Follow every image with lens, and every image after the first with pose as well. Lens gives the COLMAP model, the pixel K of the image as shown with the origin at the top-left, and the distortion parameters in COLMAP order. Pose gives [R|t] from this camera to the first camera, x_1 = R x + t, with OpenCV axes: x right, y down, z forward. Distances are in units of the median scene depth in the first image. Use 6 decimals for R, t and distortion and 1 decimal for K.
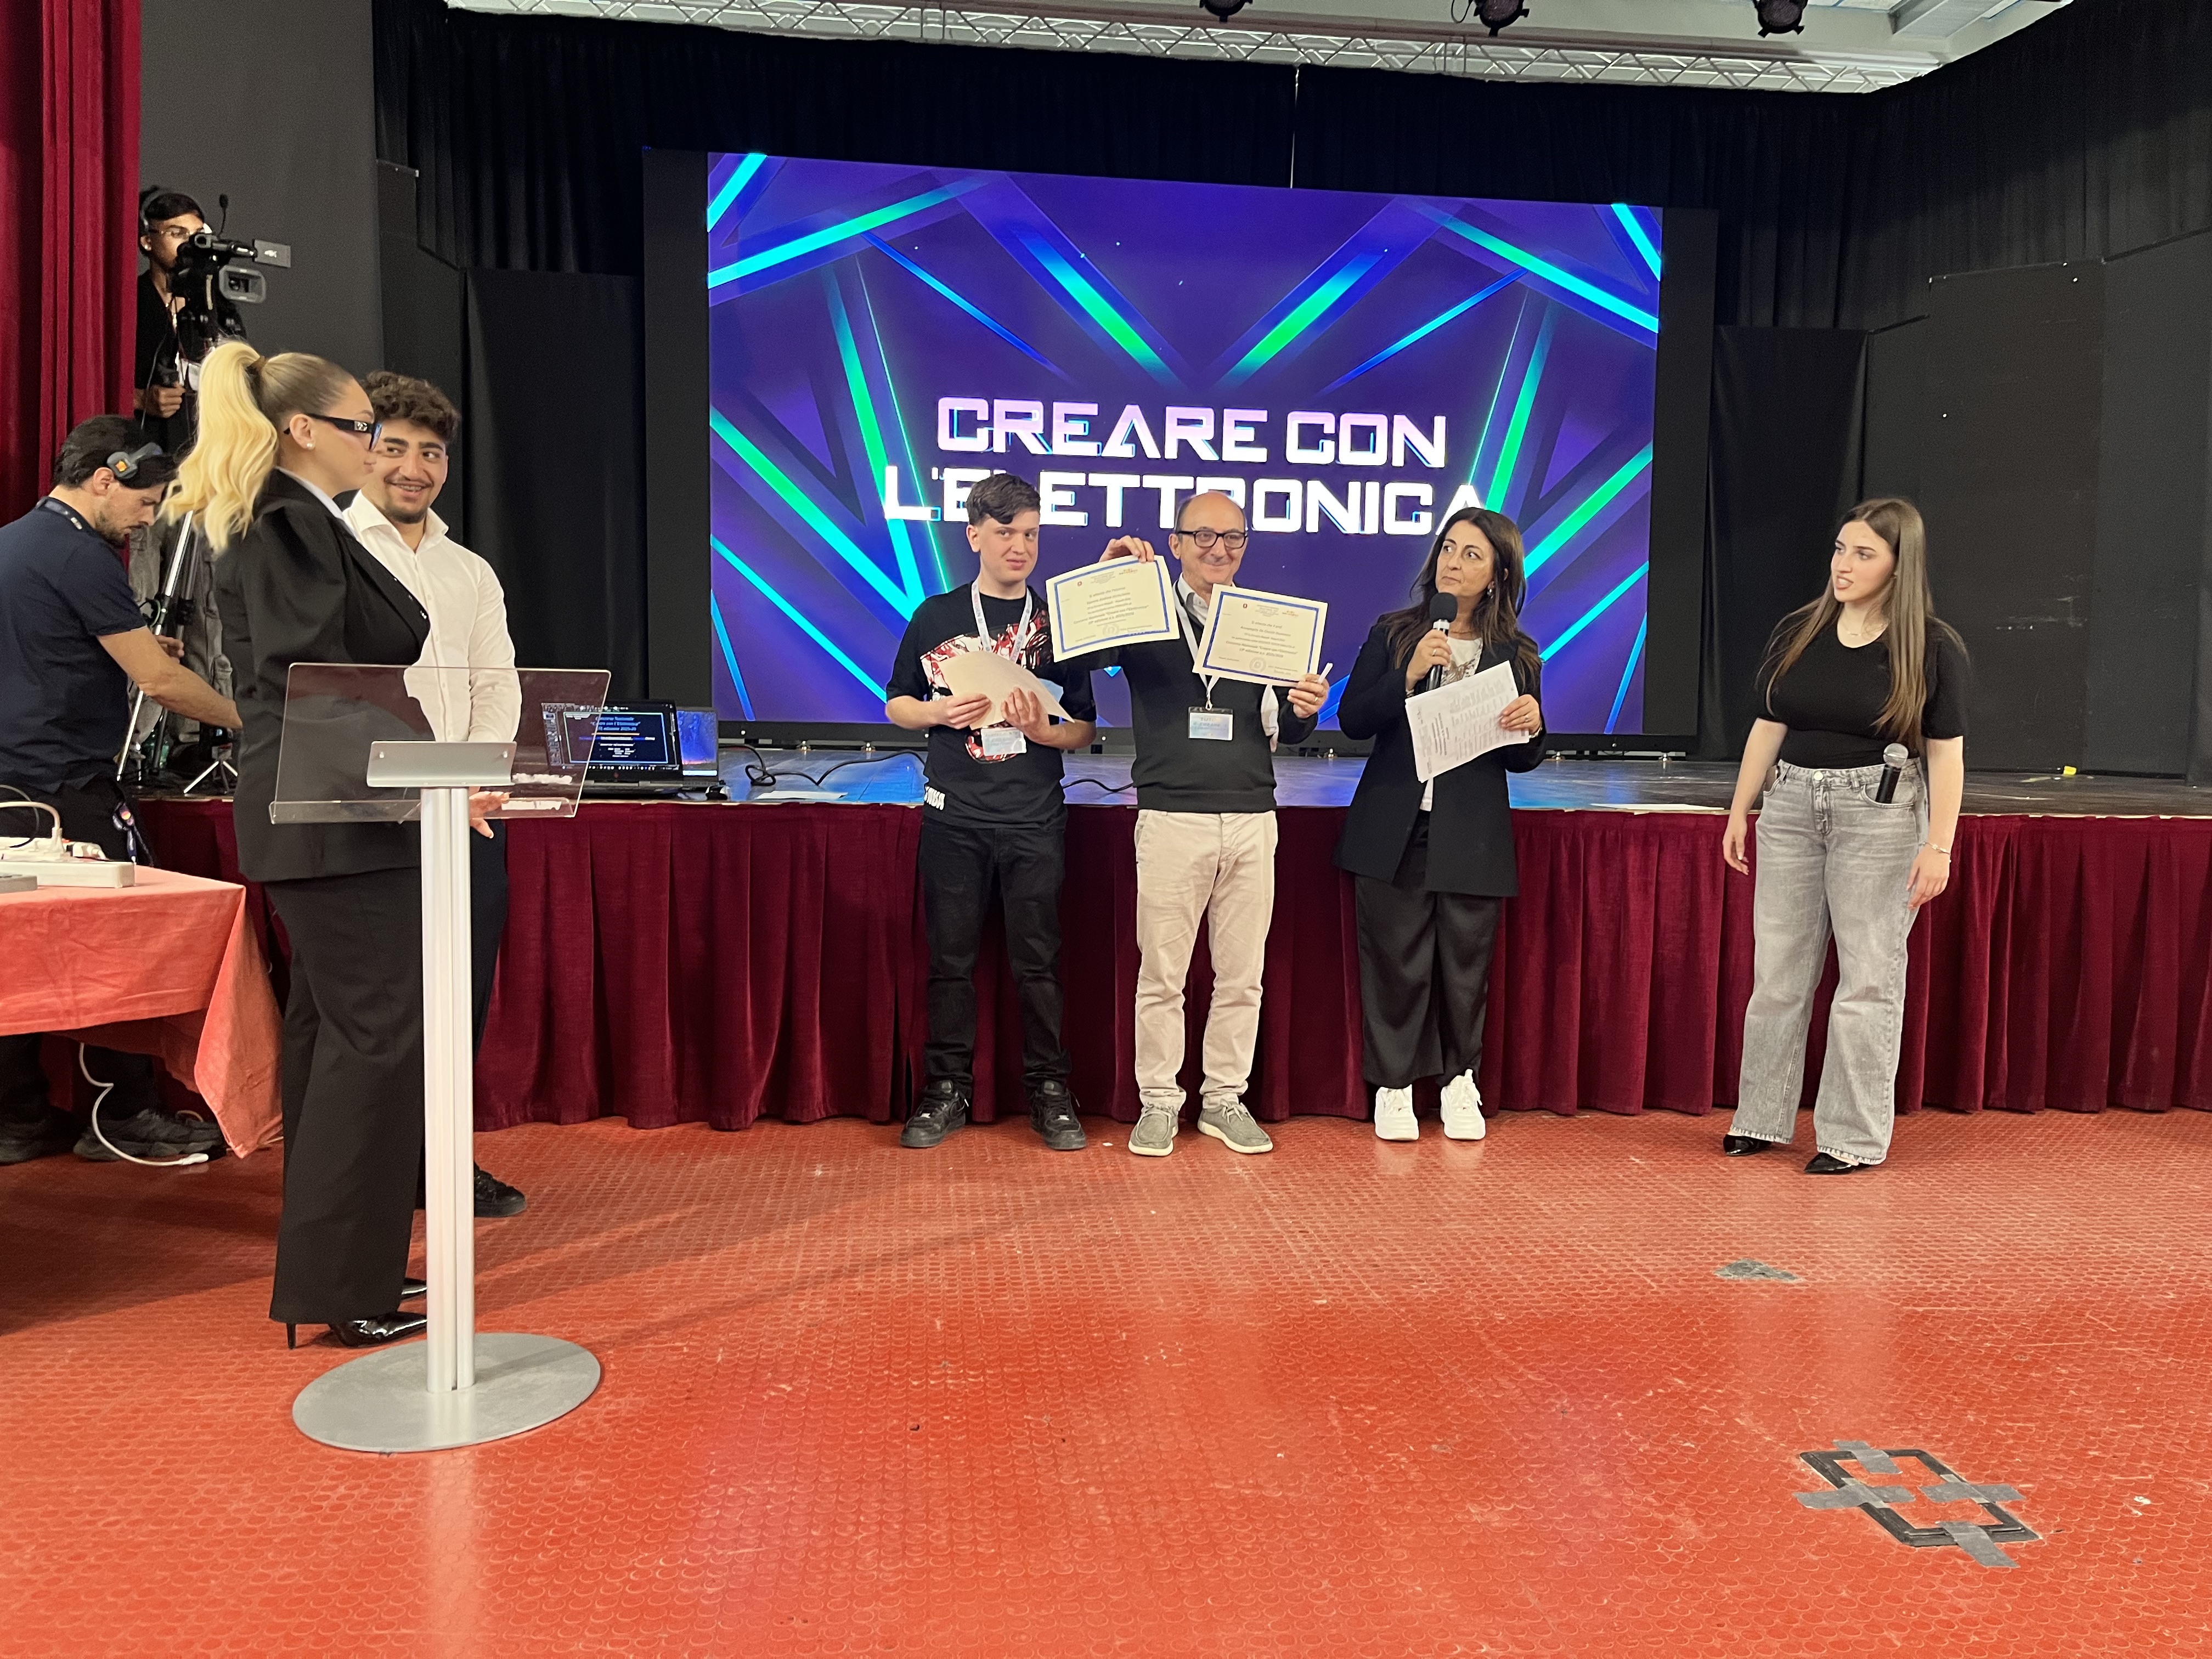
lens RADIAL K [[1669.6, 0, 1112.6], [0, 1669.6, 843.0], [0, 0, 1]] dist [0.066639, -0.086538]
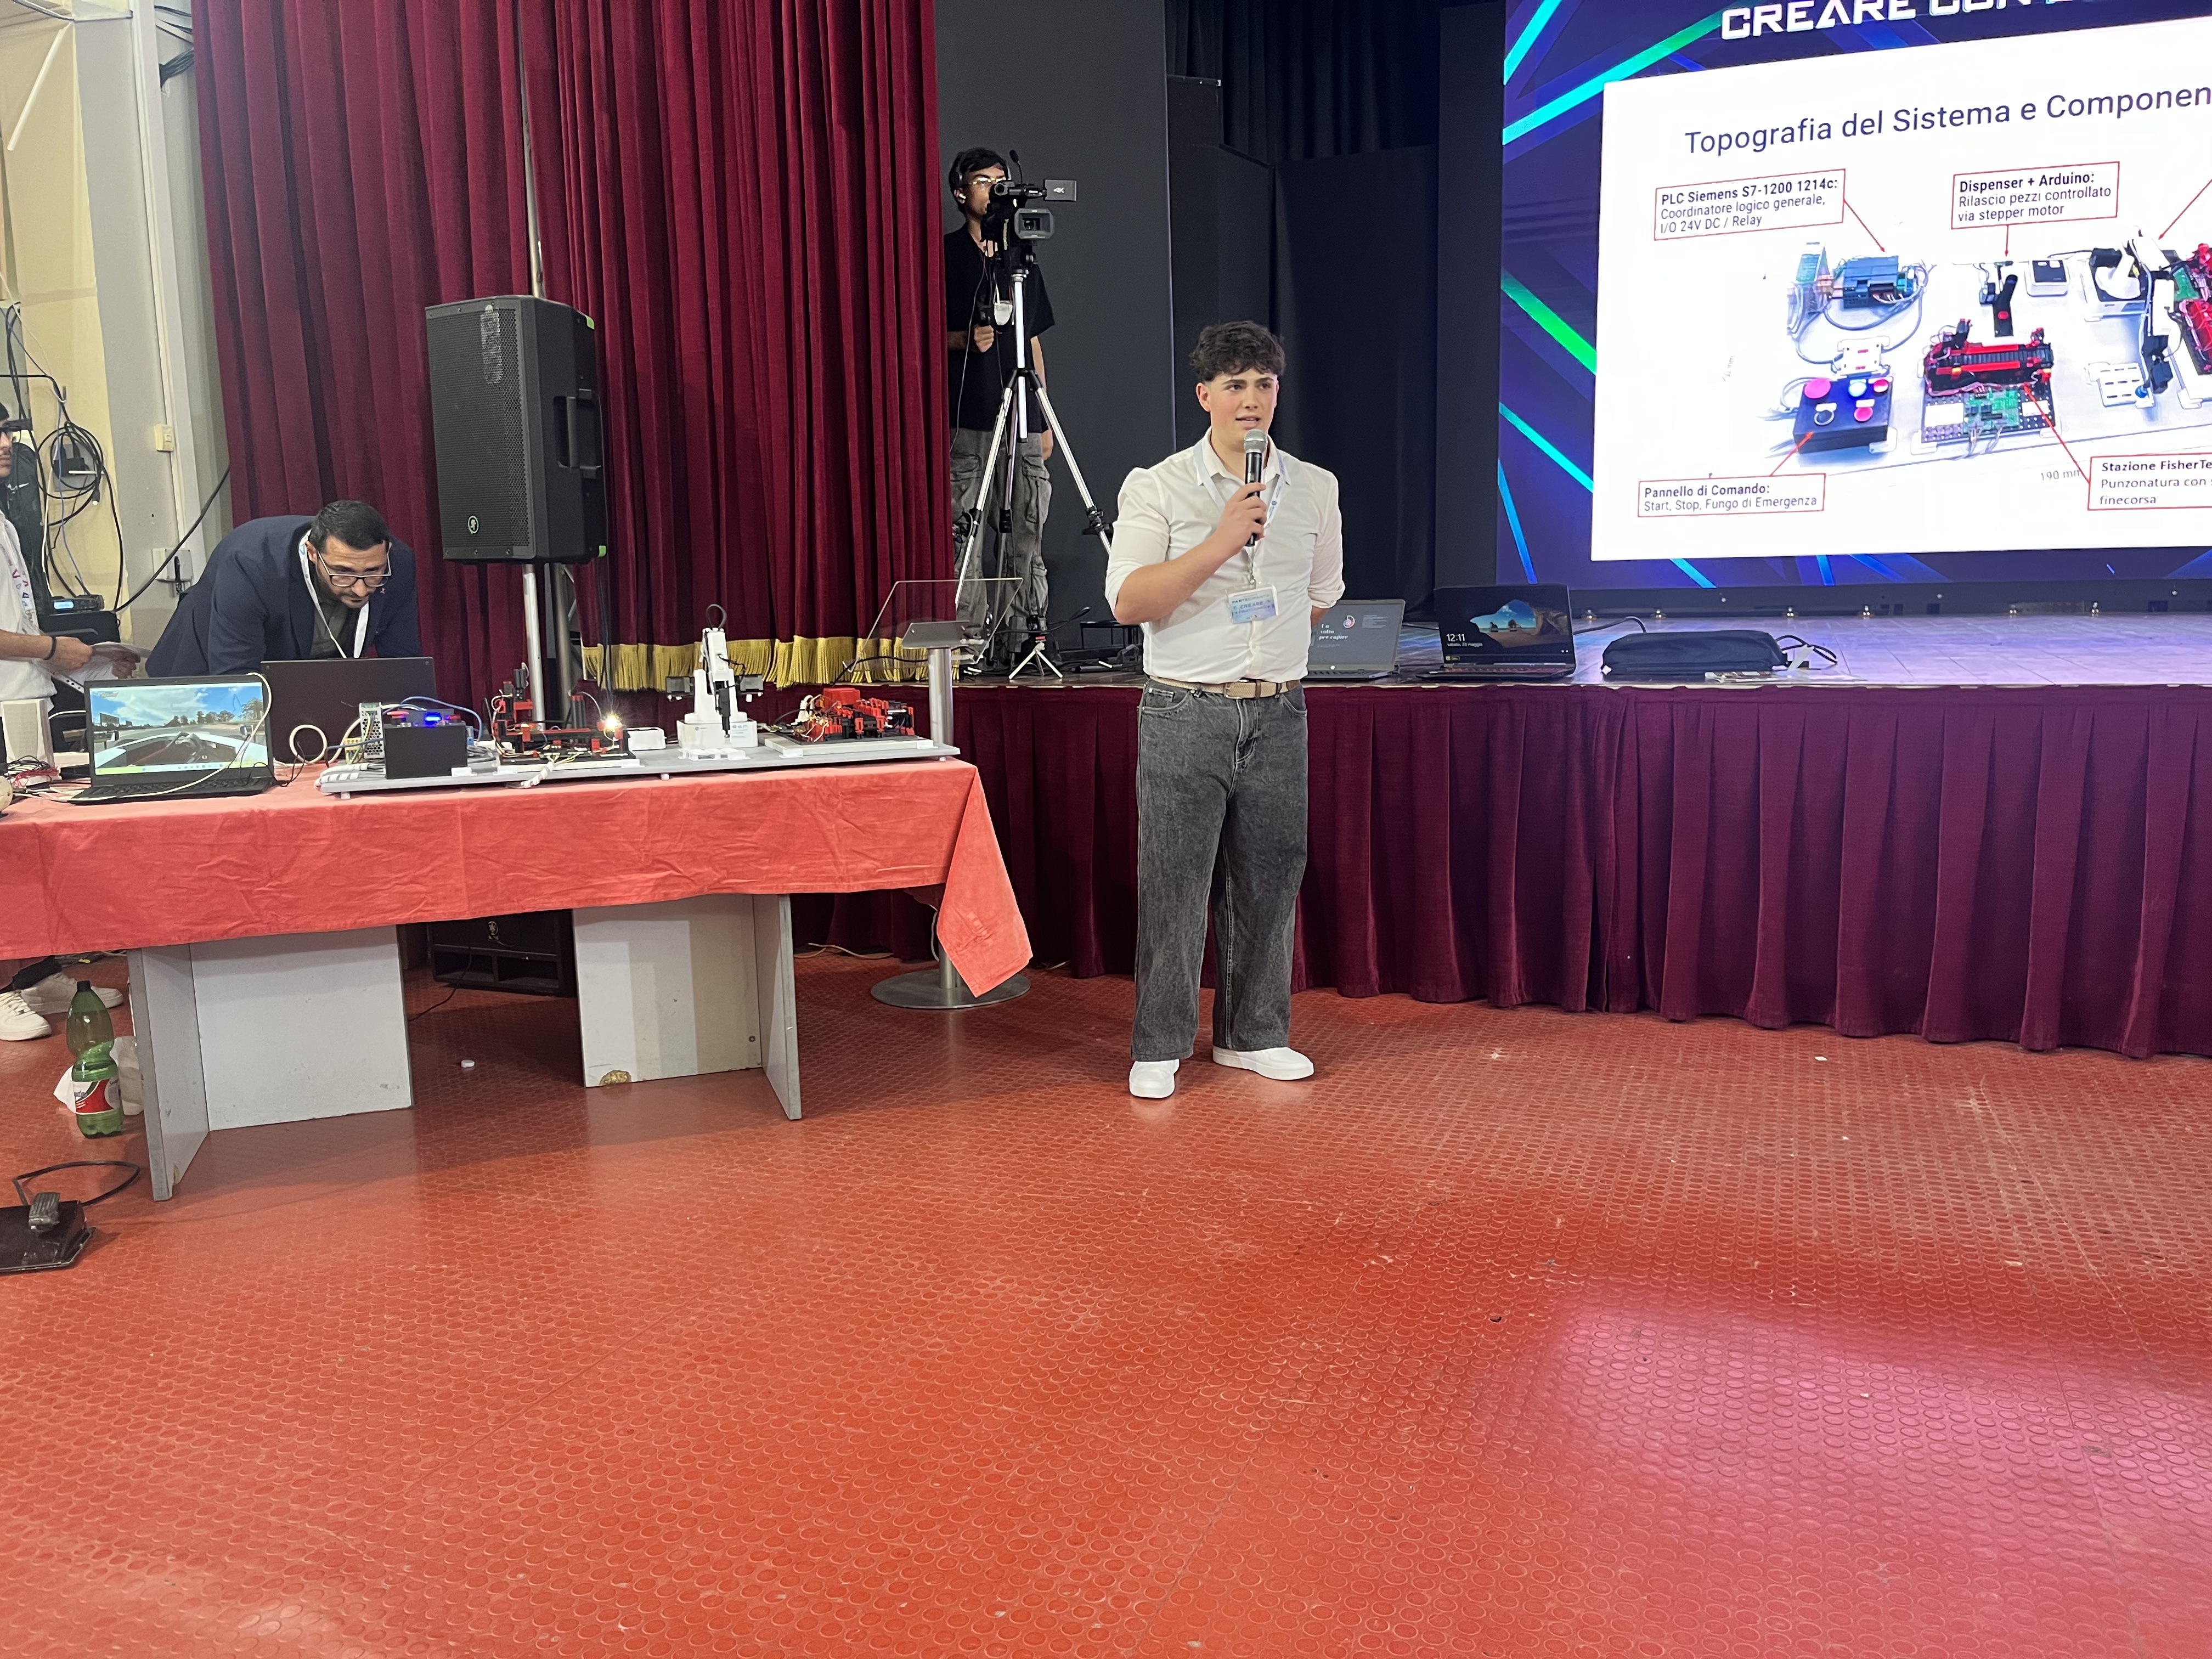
lens RADIAL K [[1669.6, 0, 1110.9], [0, 1669.6, 841.9], [0, 0, 1]] dist [0.066639, -0.086538]
pose [[0.878000, 0.039951, -0.476990, 0.114082], [-0.001680, 0.996762, 0.080393, -0.014096], [0.478657, -0.069784, 0.875224, 0.020062]]
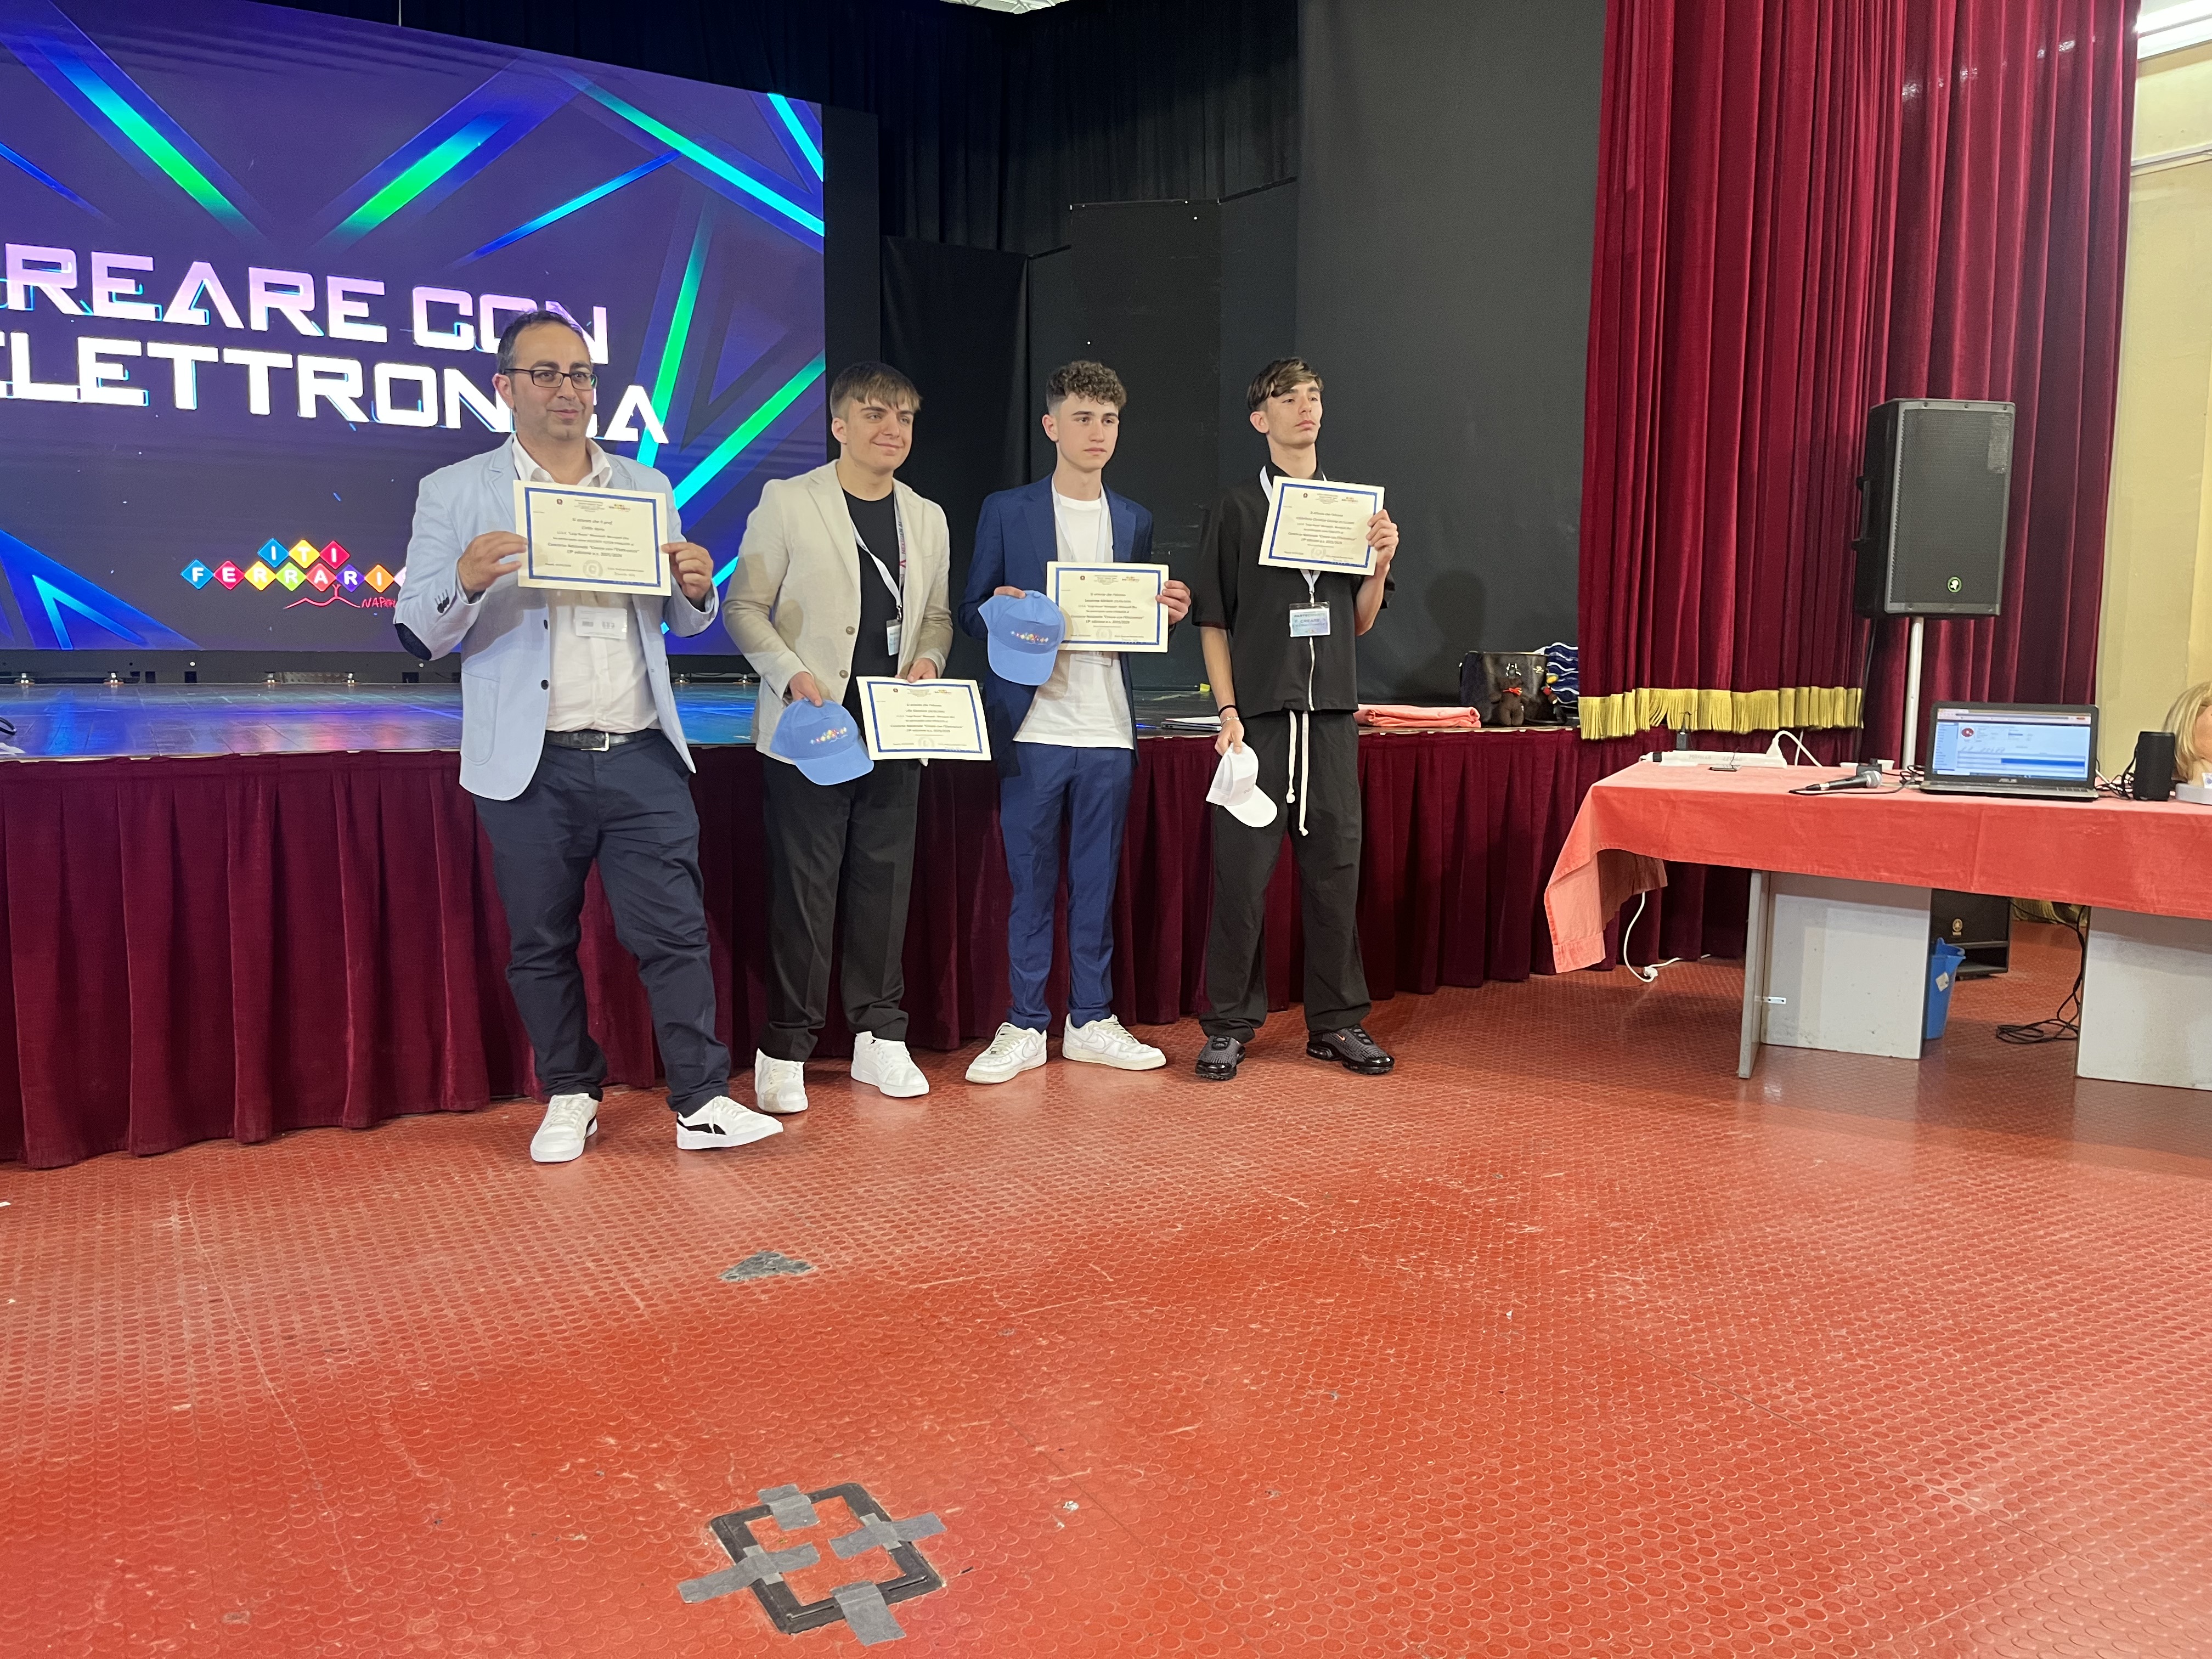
lens RADIAL K [[1669.6, 0, 1105.2], [0, 1669.6, 838.3], [0, 0, 1]] dist [0.066639, -0.086538]
pose [[0.916475, -0.053103, 0.396552, 0.203933], [0.035207, 0.998012, 0.052278, -0.012036], [-0.398540, -0.033950, 0.916523, 0.120904]]
